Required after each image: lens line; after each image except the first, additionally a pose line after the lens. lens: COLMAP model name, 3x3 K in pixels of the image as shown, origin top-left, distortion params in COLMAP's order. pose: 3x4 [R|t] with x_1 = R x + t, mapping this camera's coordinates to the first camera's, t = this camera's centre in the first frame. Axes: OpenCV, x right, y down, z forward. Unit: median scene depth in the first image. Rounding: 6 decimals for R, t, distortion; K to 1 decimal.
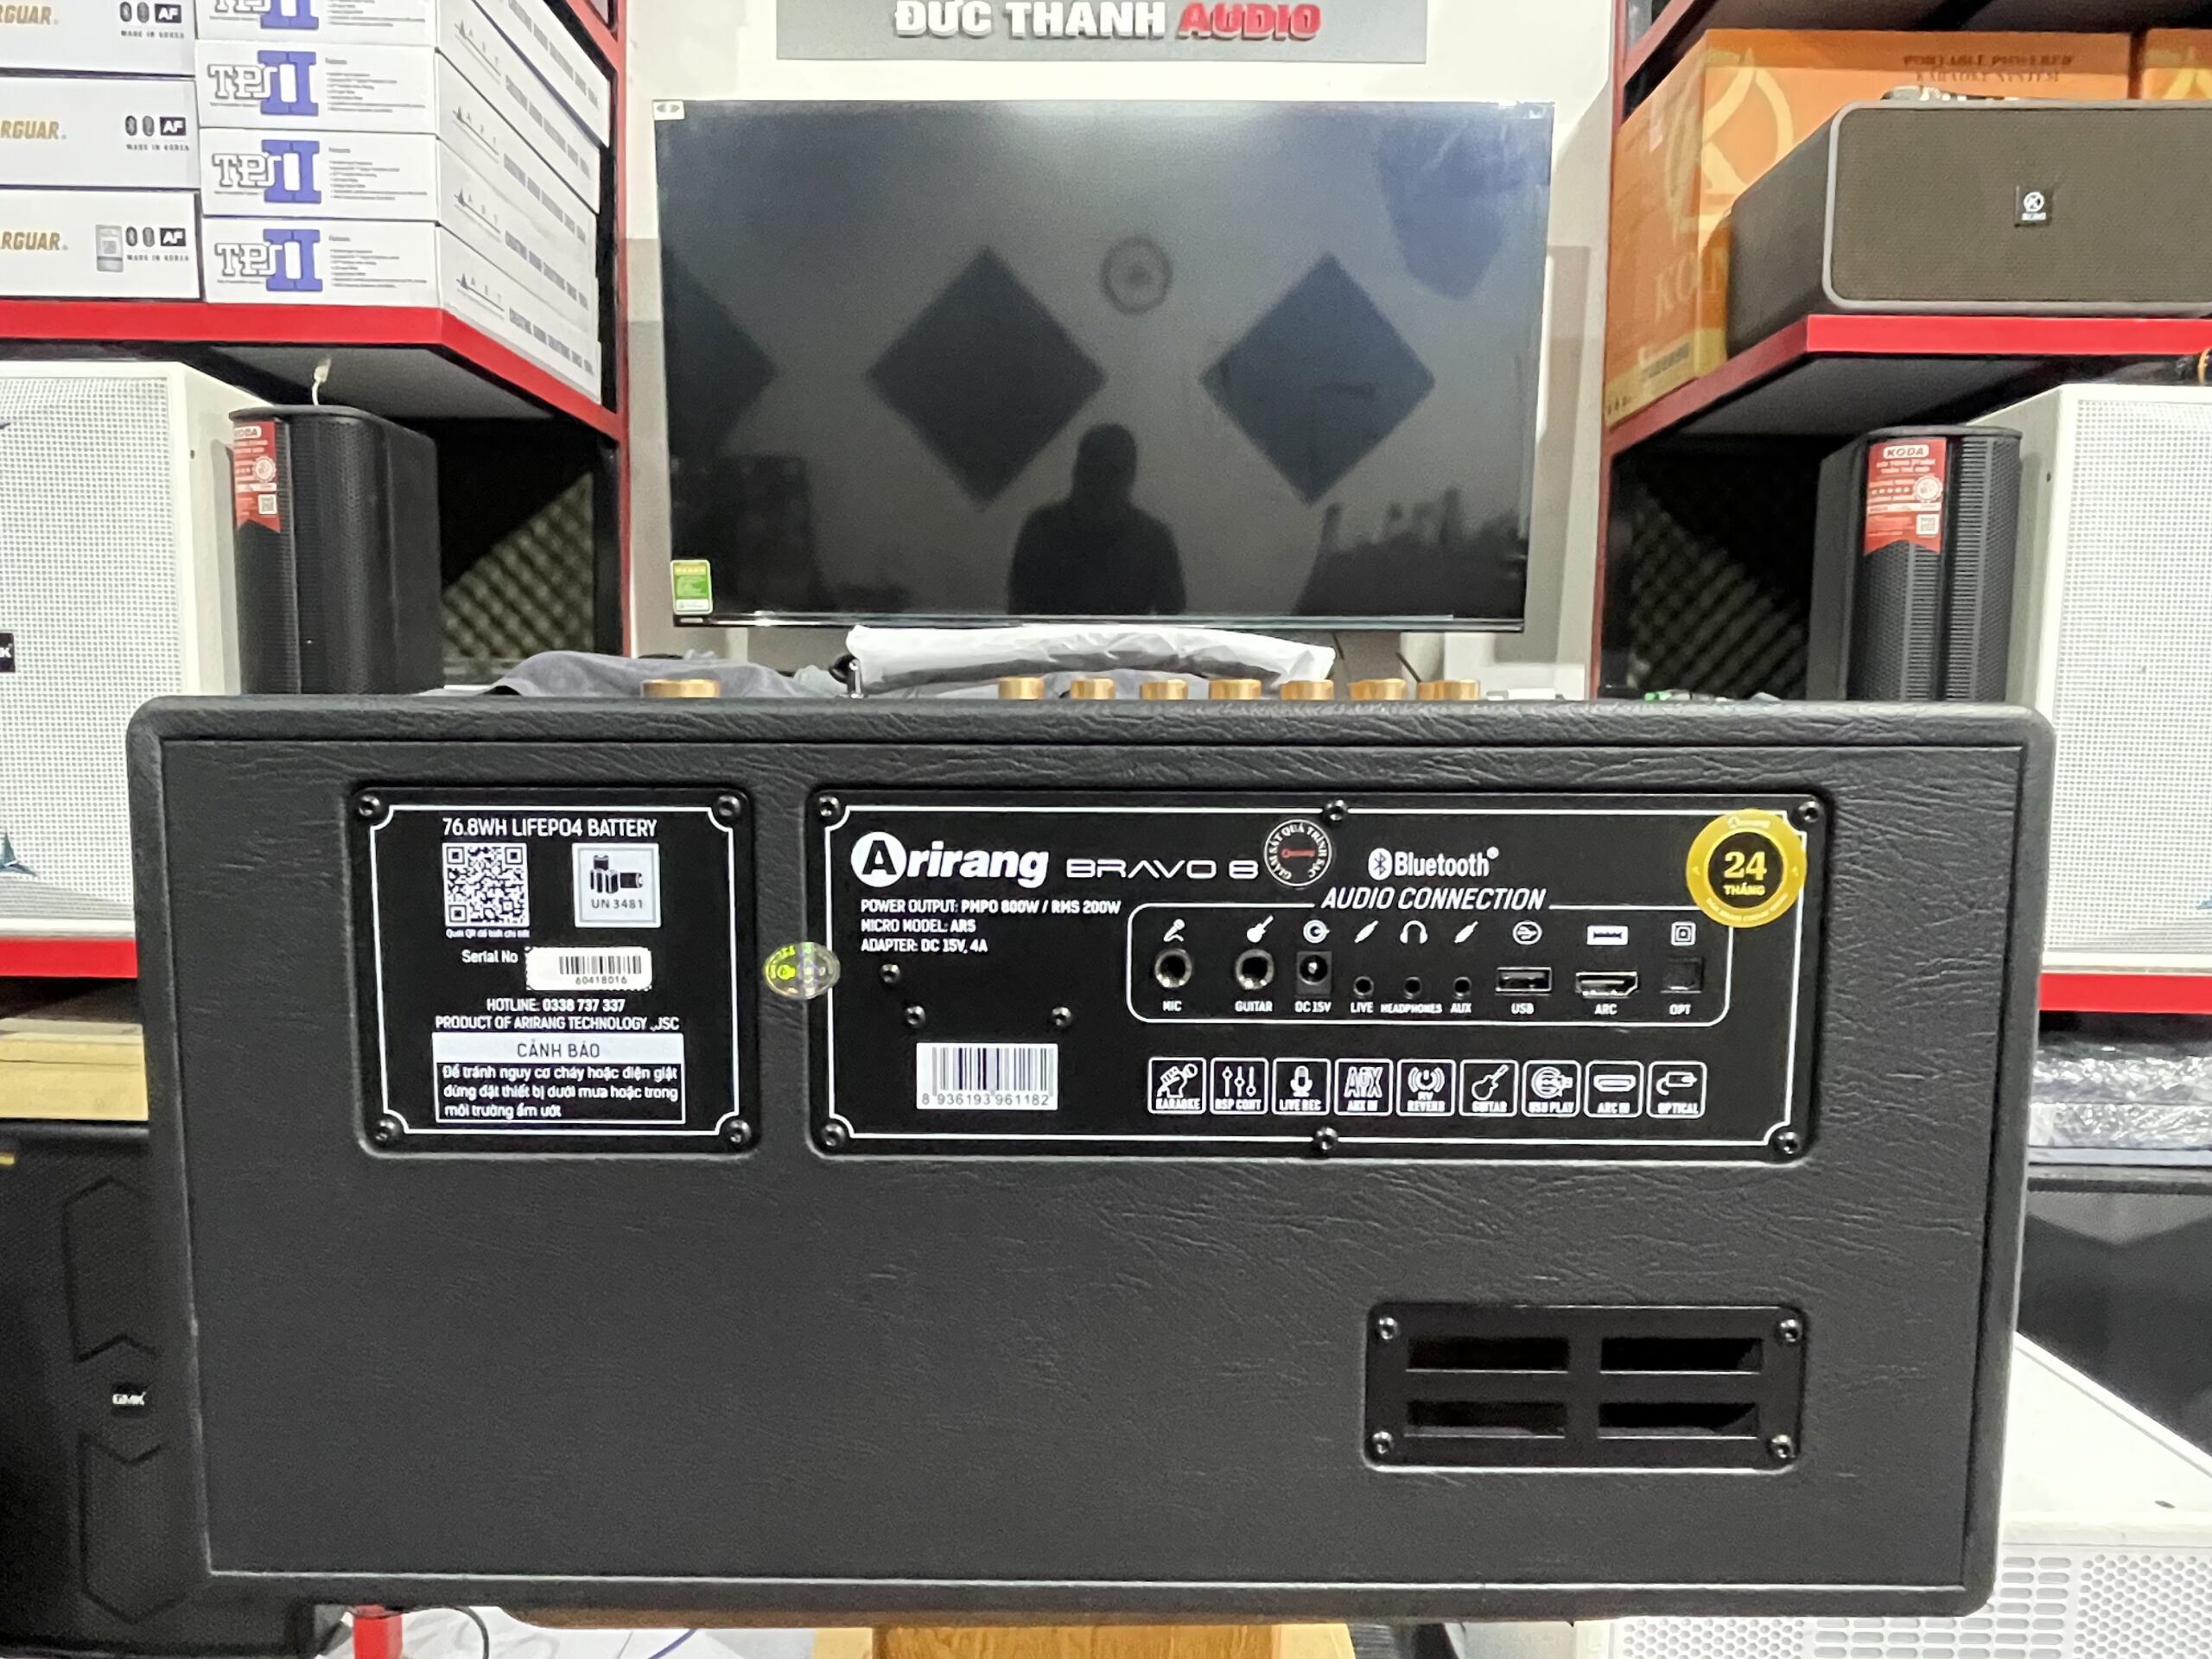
lens RADIAL K [[1422.4, 0, 1078.6], [0, 1422.4, 858.7], [0, 0, 1]] dist [0.003885, -0.008323]
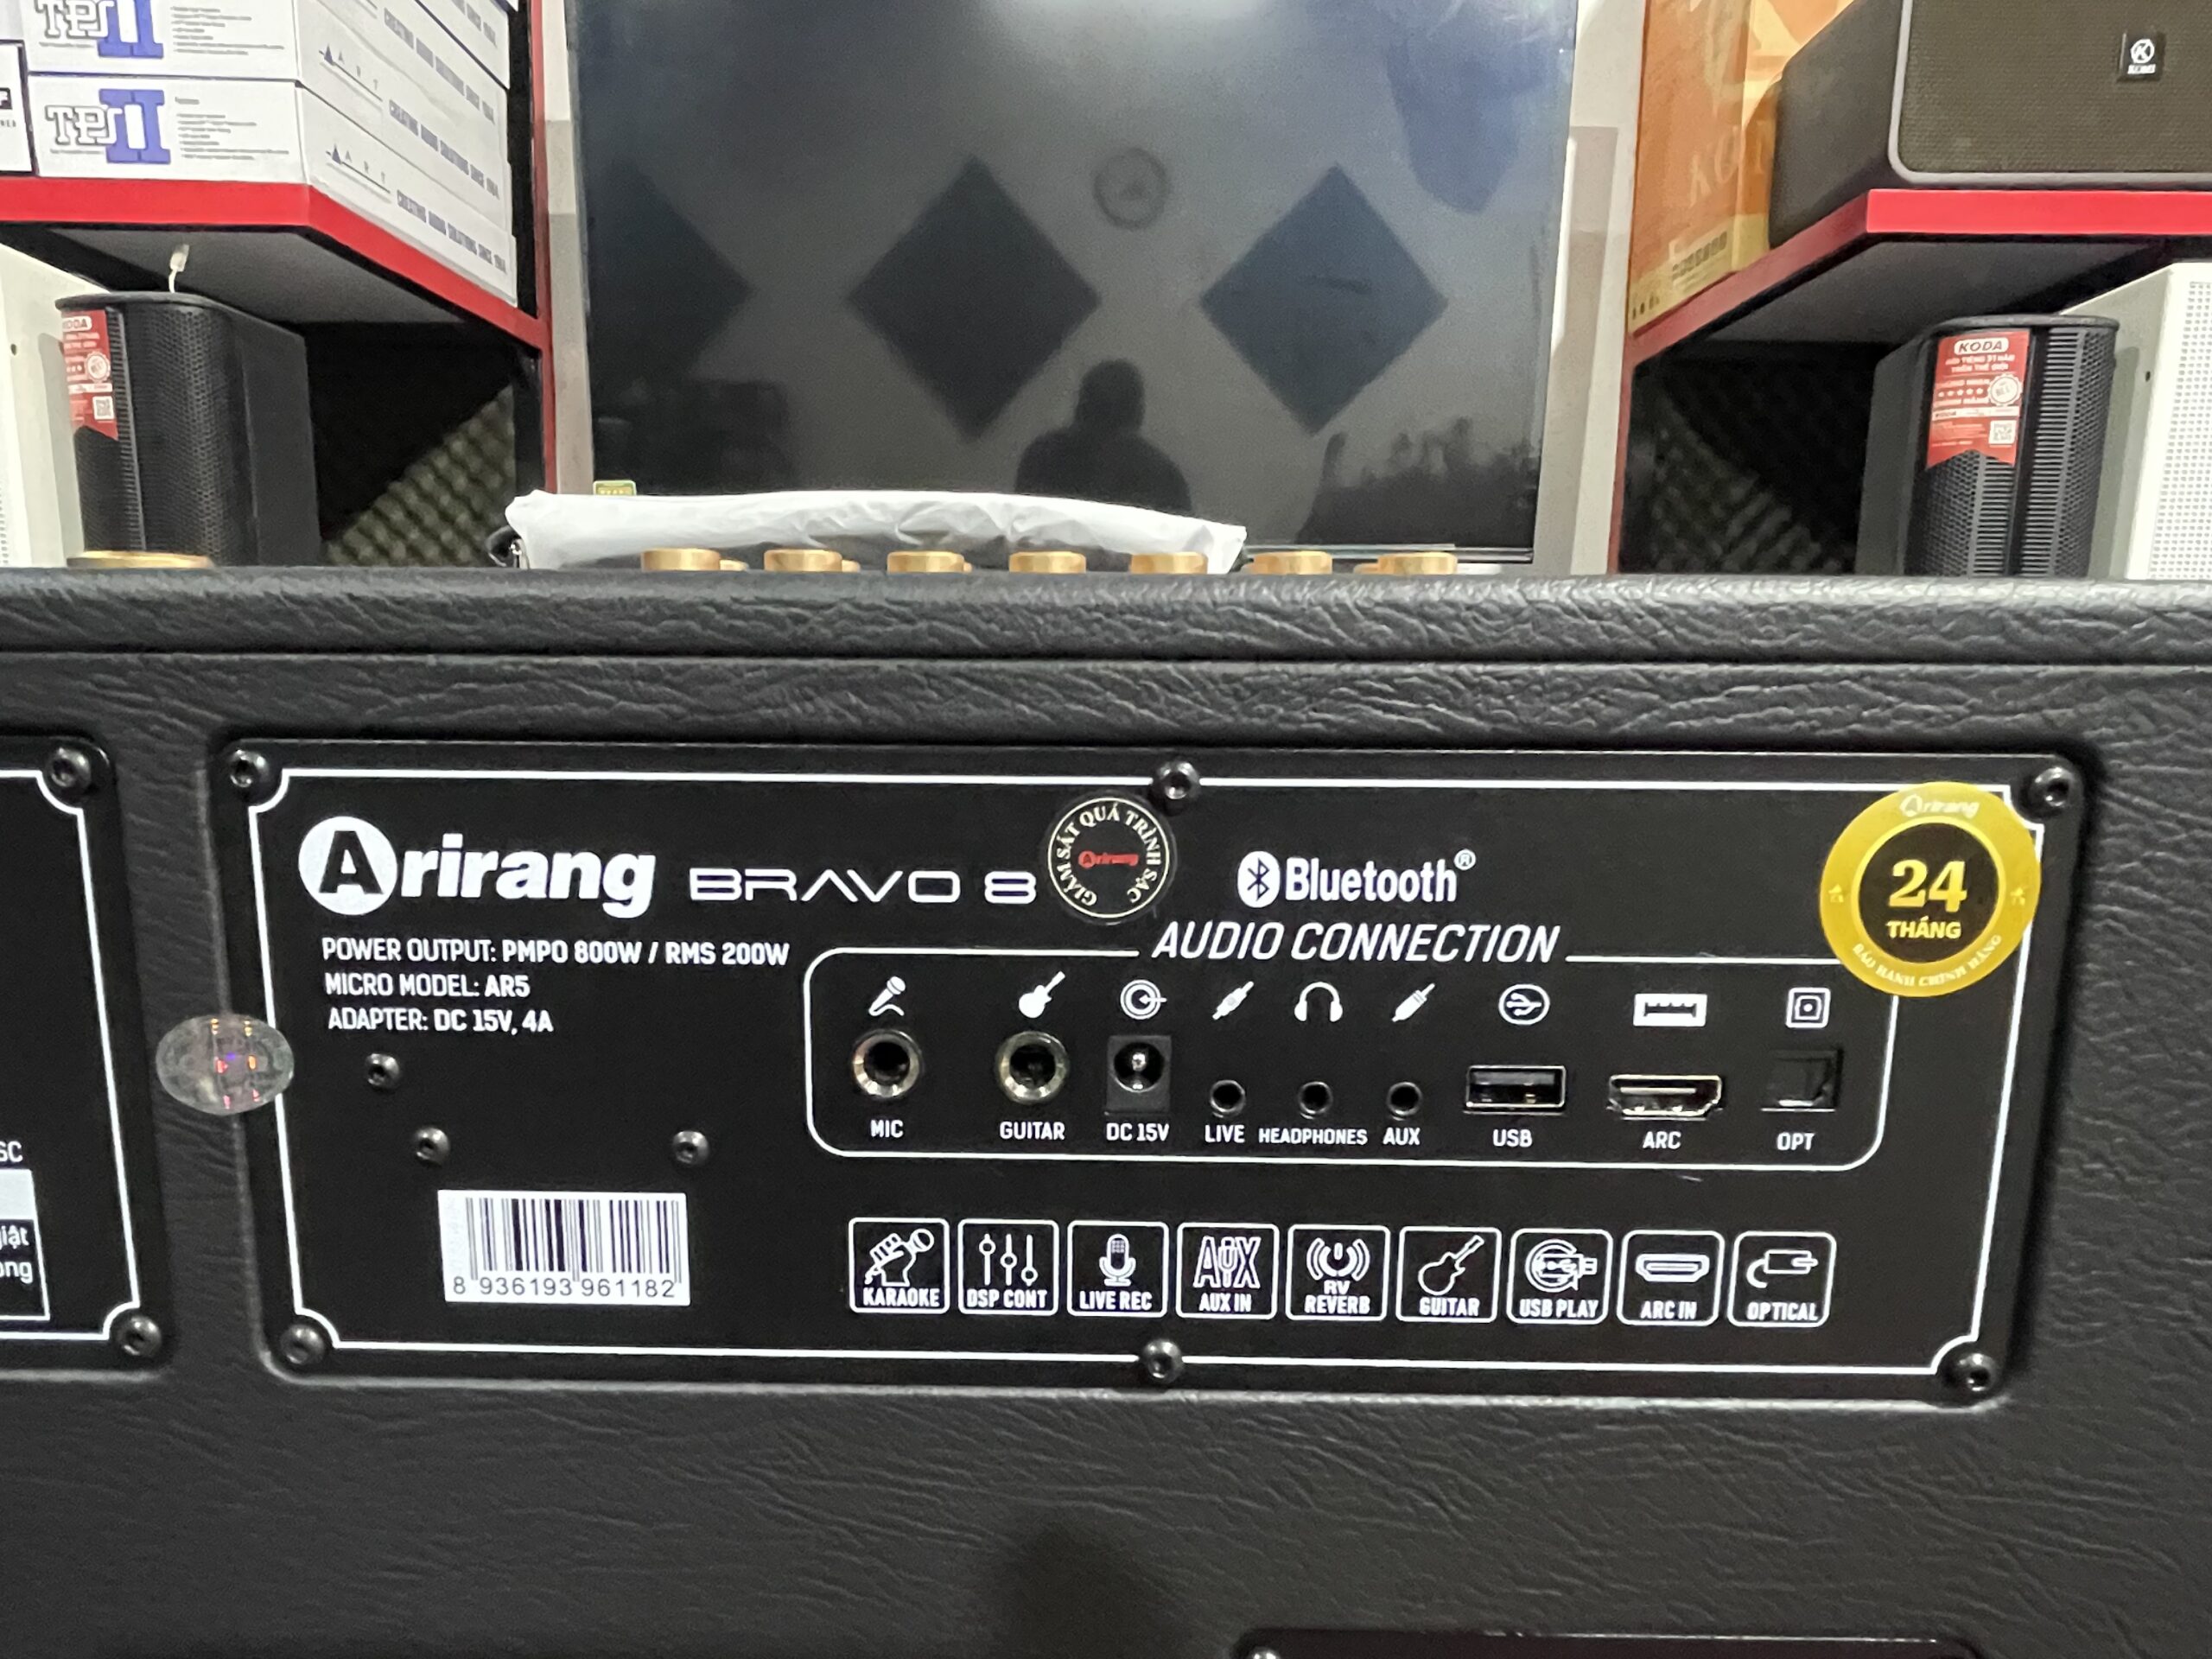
lens RADIAL K [[1422.4, 0, 1063.4], [0, 1422.4, 901.9], [0, 0, 1]] dist [0.003885, -0.008323]
pose [[0.999935, 0.004564, -0.010454, 0.031651], [-0.003843, 0.997681, 0.067962, -0.005436], [0.010740, -0.067917, 0.997633, 0.100168]]
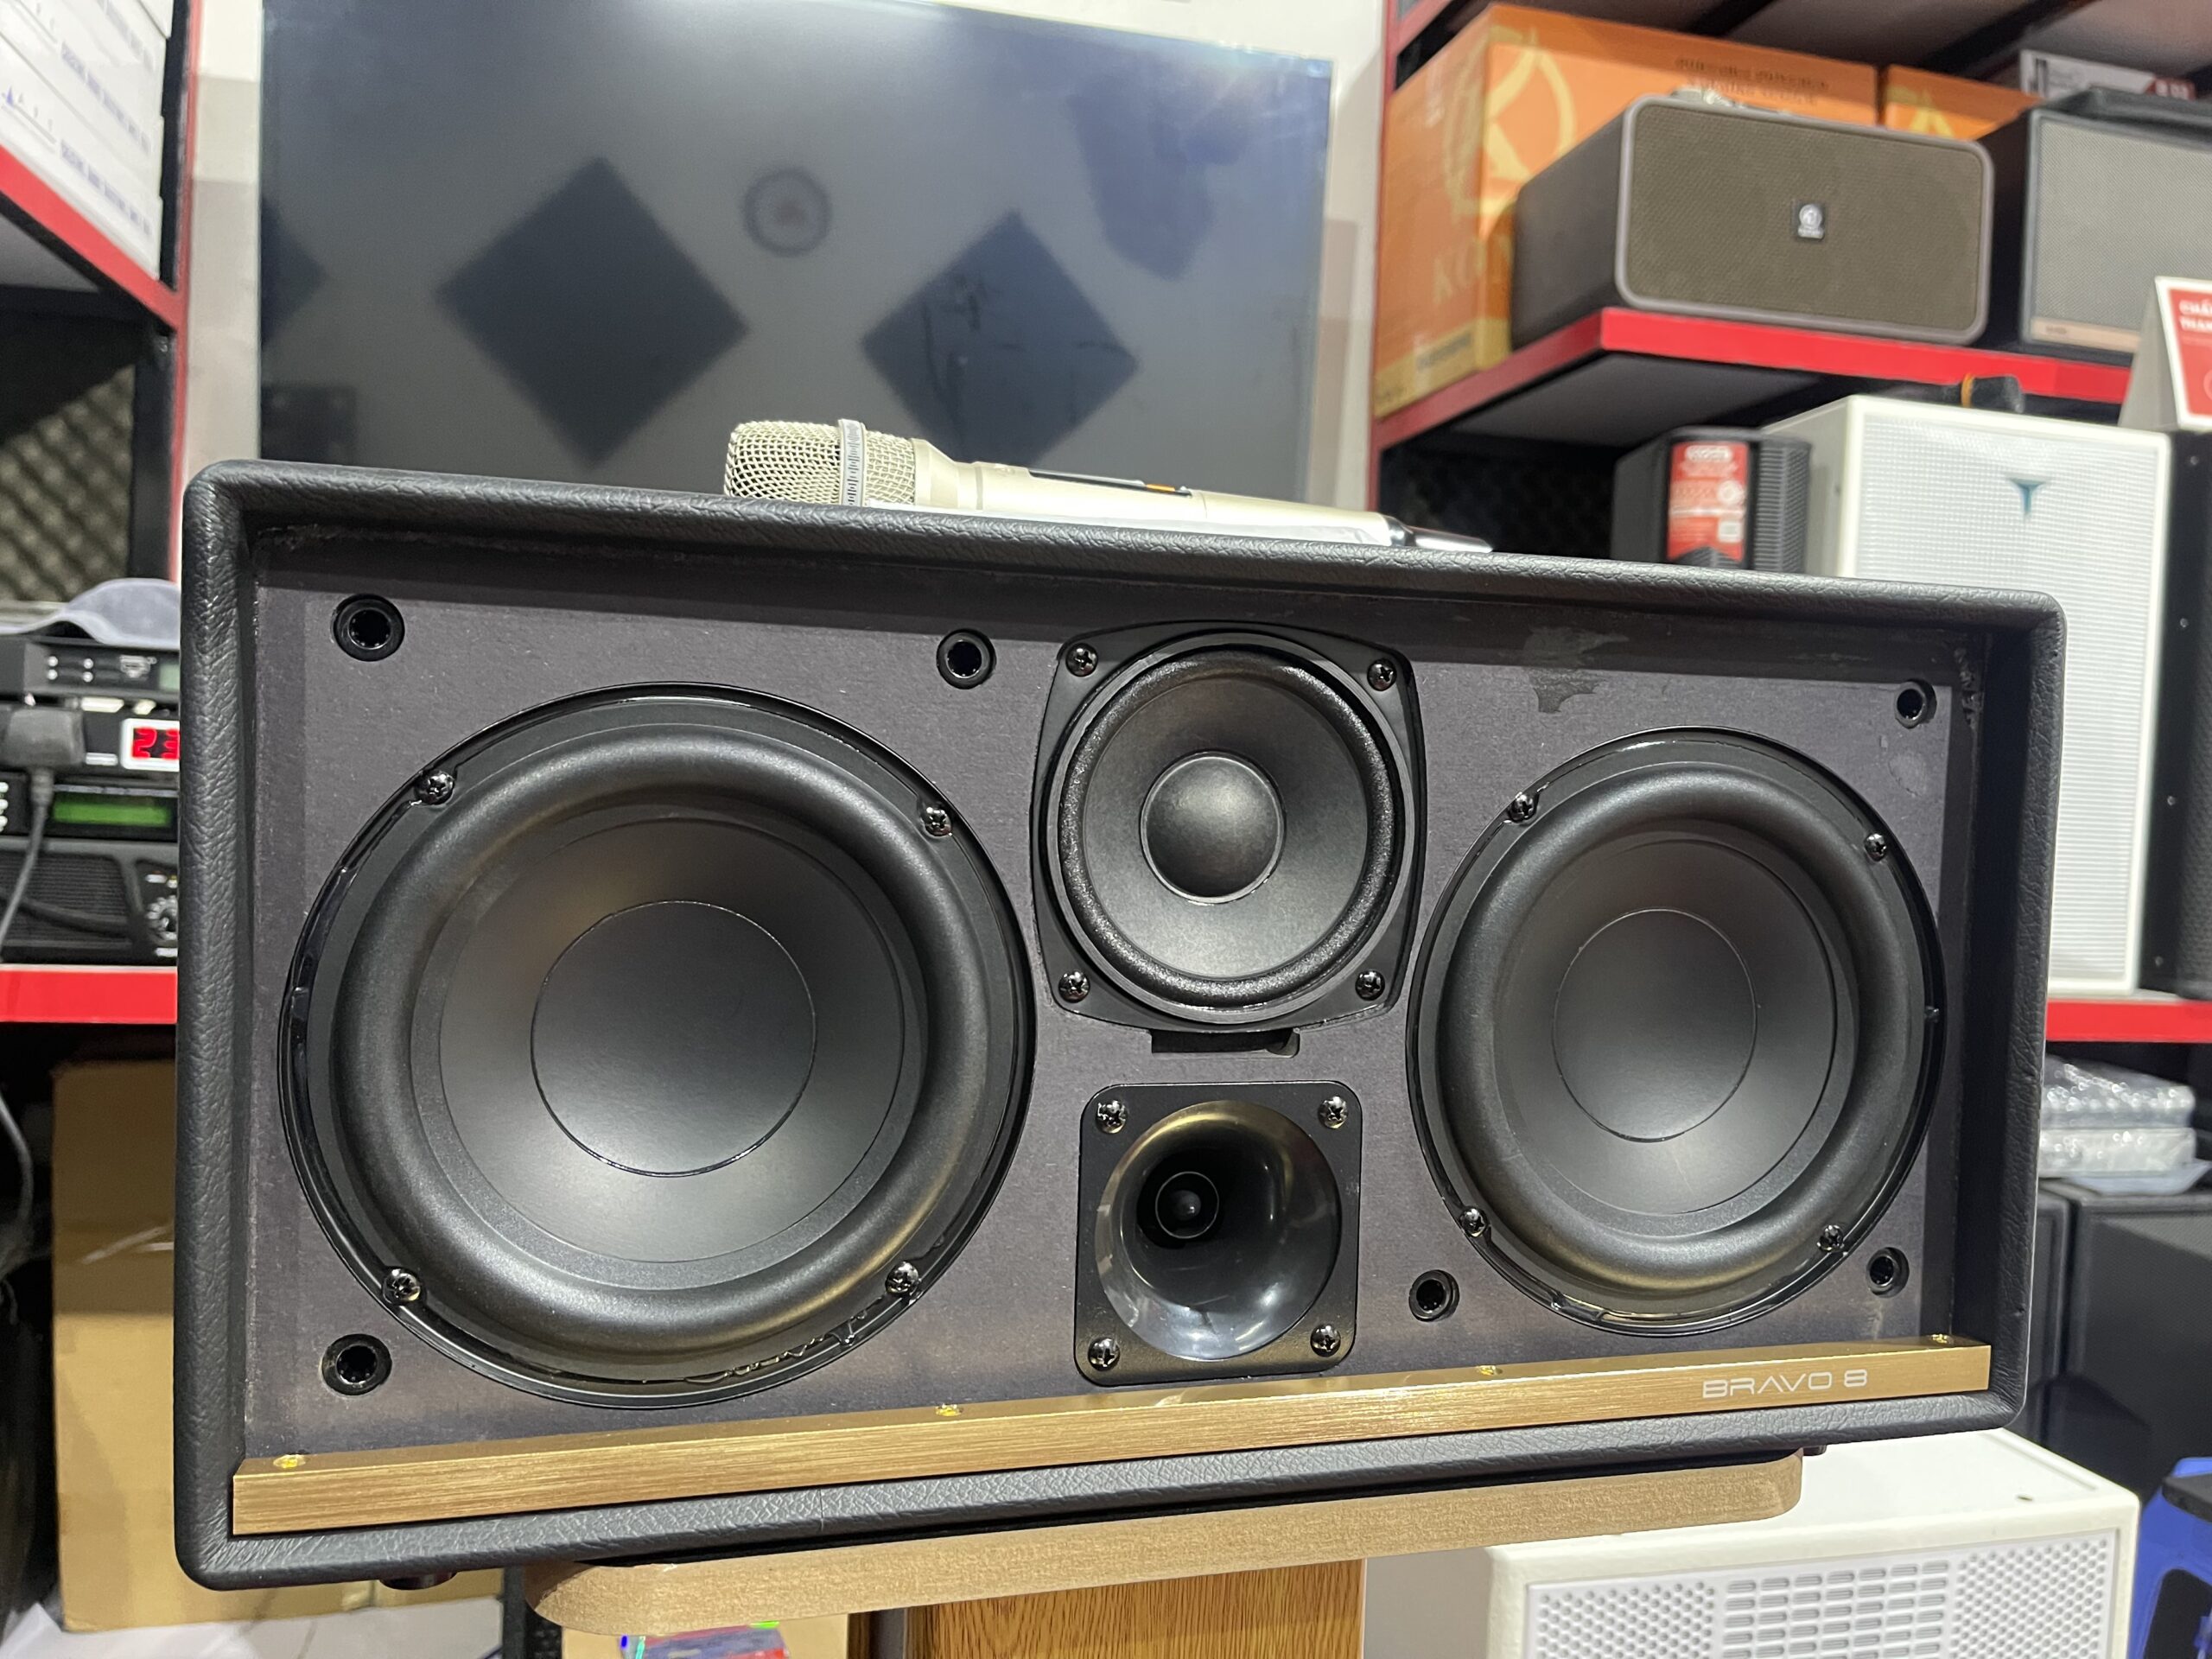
lens RADIAL K [[1698.5, 0, 1118.4], [0, 1698.5, 833.6], [0, 0, 1]] dist [0.064228, -0.095820]
pose [[0.966439, 0.019524, 0.256153, -0.090616], [-0.005840, 0.998520, -0.054071, 0.033421], [-0.256829, 0.050760, 0.965123, -0.006690]]
